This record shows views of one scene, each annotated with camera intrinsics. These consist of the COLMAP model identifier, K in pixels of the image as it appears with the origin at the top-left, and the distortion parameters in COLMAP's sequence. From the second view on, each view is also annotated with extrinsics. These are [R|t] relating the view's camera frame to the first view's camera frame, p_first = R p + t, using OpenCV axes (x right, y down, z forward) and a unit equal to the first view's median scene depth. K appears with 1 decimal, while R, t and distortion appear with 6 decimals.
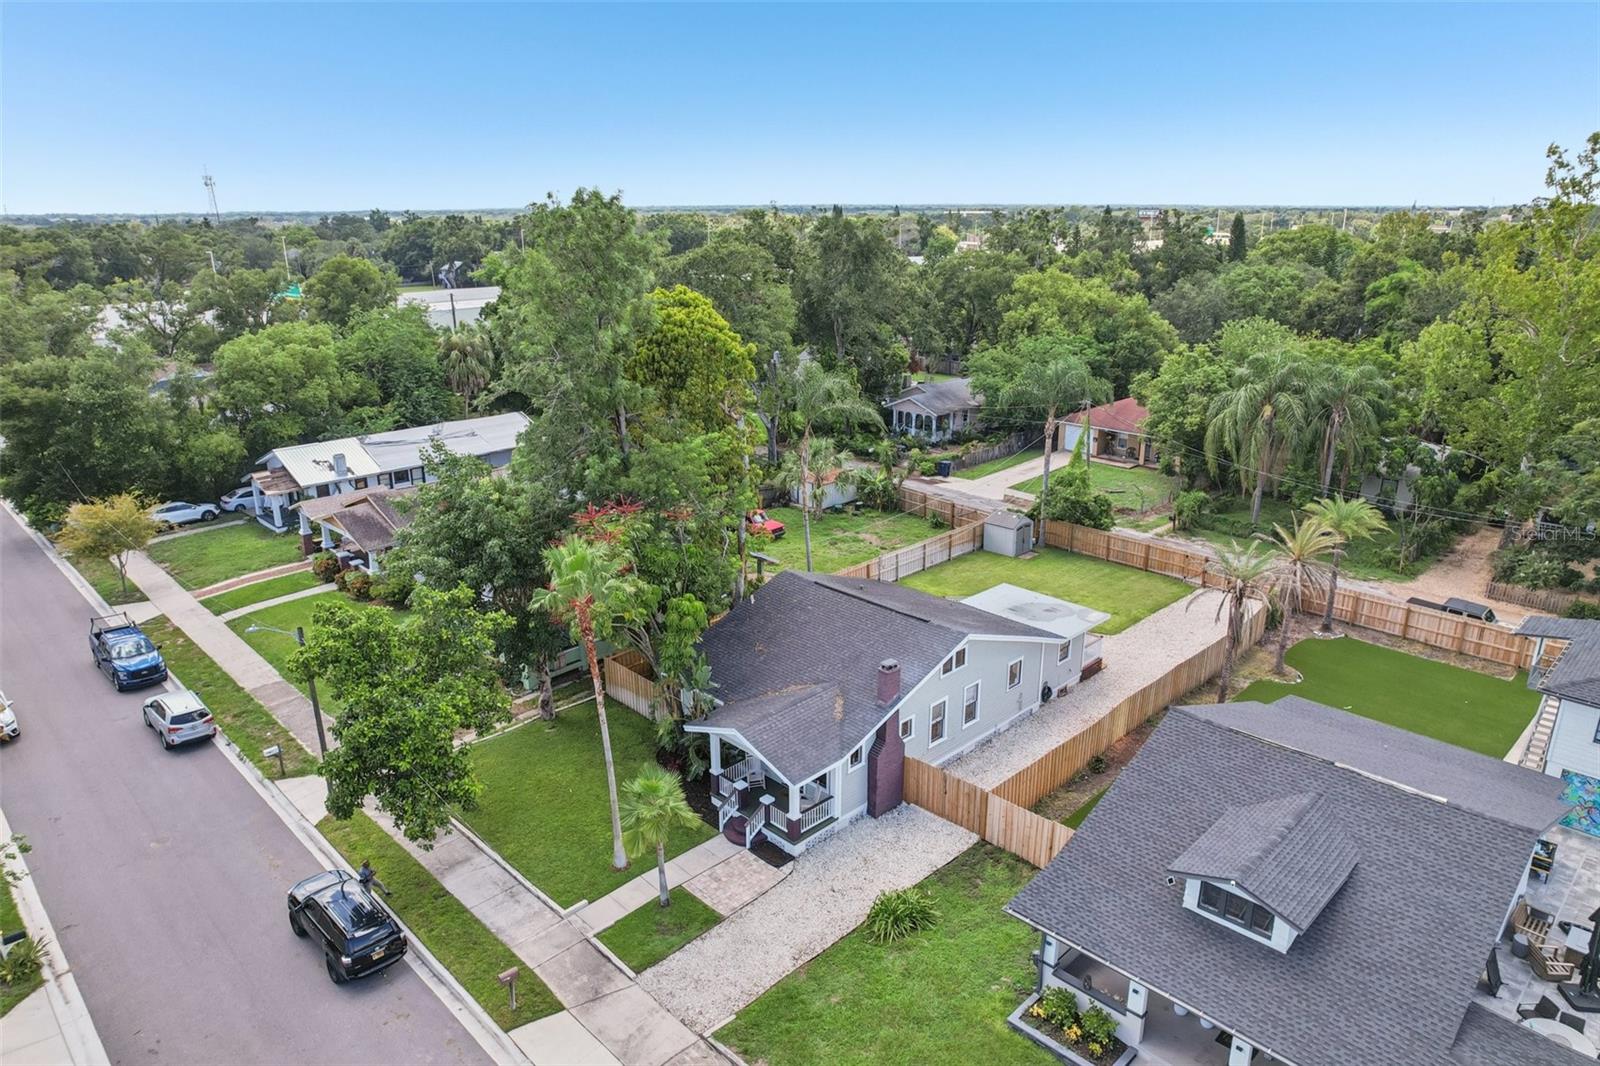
lens RADIAL K [[1019.1, 0, 800.4], [0, 1019.1, 531.4], [0, 0, 1]] dist [-0.010715, 0.006847]
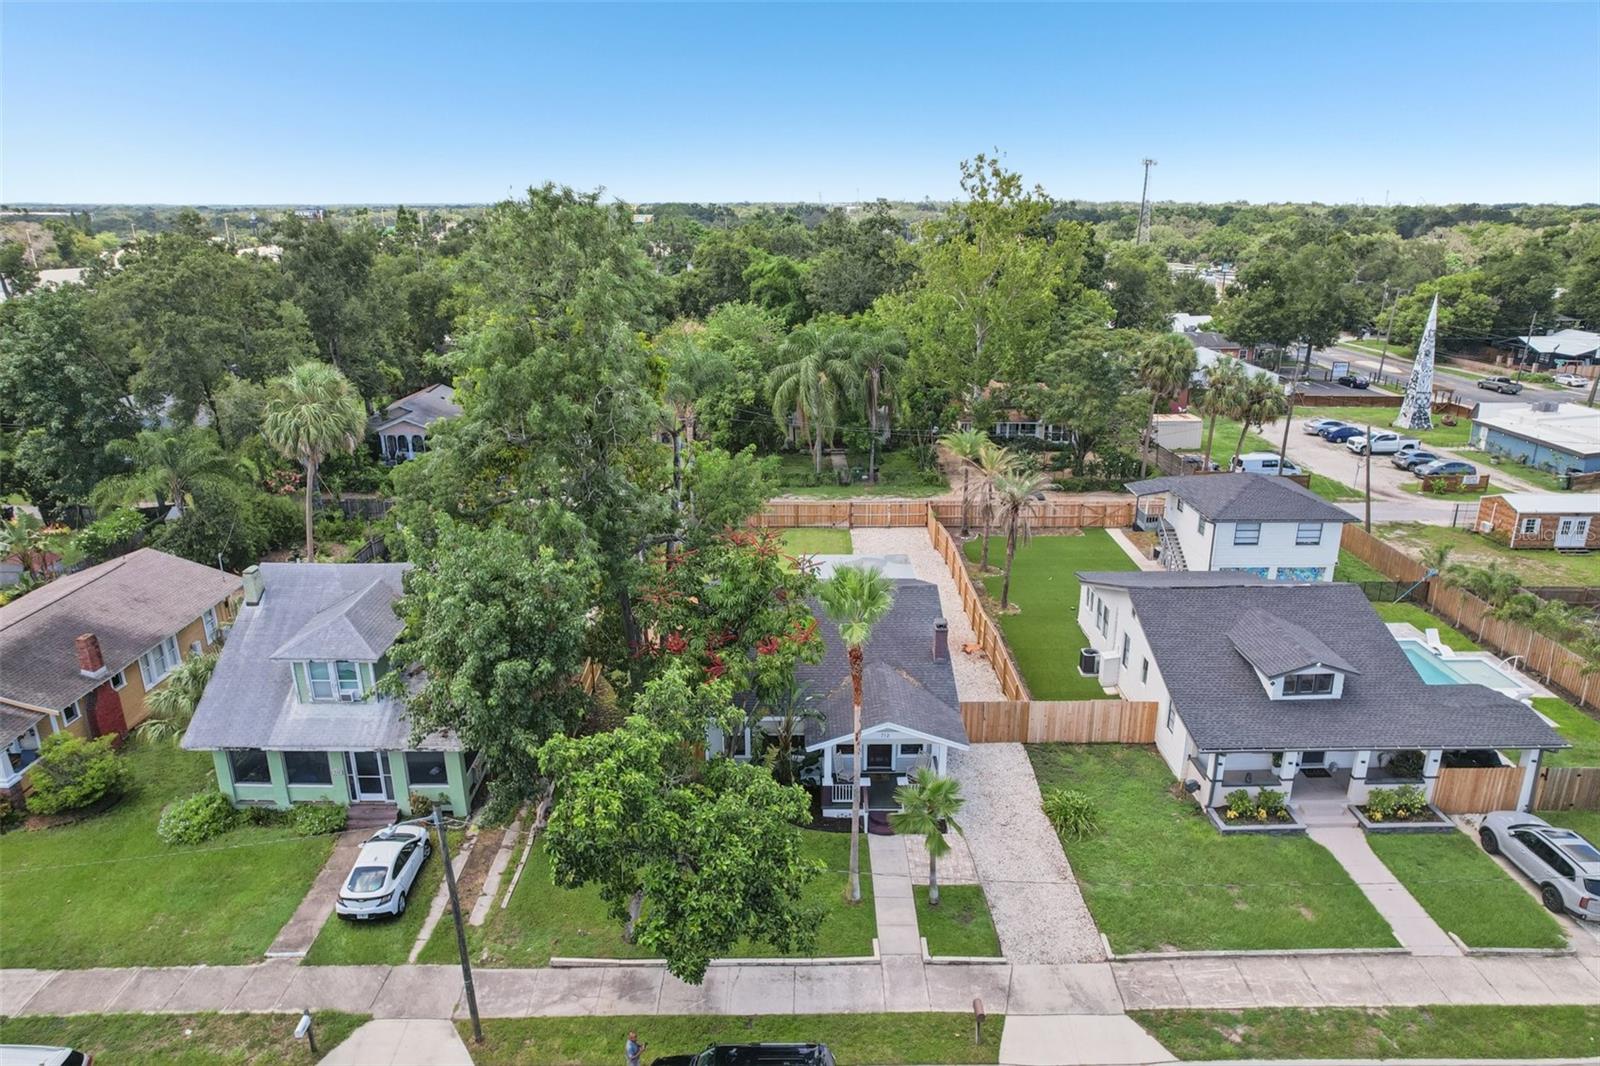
lens RADIAL K [[1019.1, 0, 801.7], [0, 1019.1, 535.9], [0, 0, 1]] dist [-0.010715, 0.006847]
pose [[0.699862, -0.220106, 0.679520, -0.722964], [0.216914, 0.971902, 0.091405, -0.092169], [-0.680545, 0.083427, 0.727941, 0.284104]]
